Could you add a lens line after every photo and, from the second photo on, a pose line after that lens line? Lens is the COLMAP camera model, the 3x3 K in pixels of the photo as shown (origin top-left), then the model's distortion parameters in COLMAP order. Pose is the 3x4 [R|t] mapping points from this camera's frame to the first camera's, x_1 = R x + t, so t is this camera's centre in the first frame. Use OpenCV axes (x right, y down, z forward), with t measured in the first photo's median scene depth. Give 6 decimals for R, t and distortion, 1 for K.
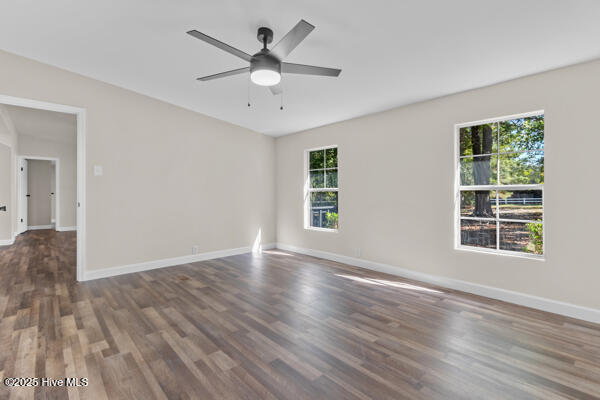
lens RADIAL K [[276.7, 0, 302.8], [0, 276.7, 196.5], [0, 0, 1]] dist [0.000958, -0.000054]
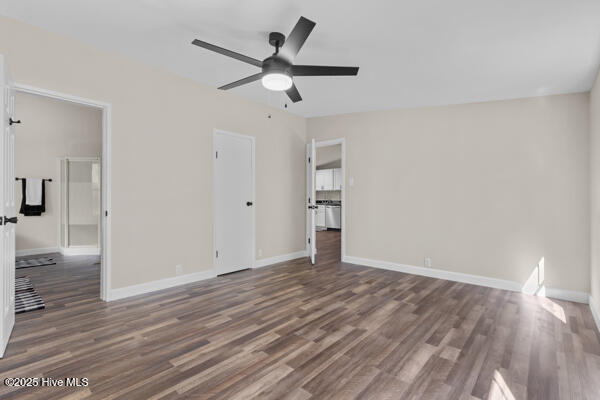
lens RADIAL K [[276.7, 0, 302.8], [0, 276.7, 200.1], [0, 0, 1]] dist [0.000958, -0.000054]
pose [[0.104554, 0.005385, -0.994505, 0.834371], [-0.007041, 0.999964, 0.004674, -0.013061], [0.994494, 0.006514, 0.104589, 0.959276]]
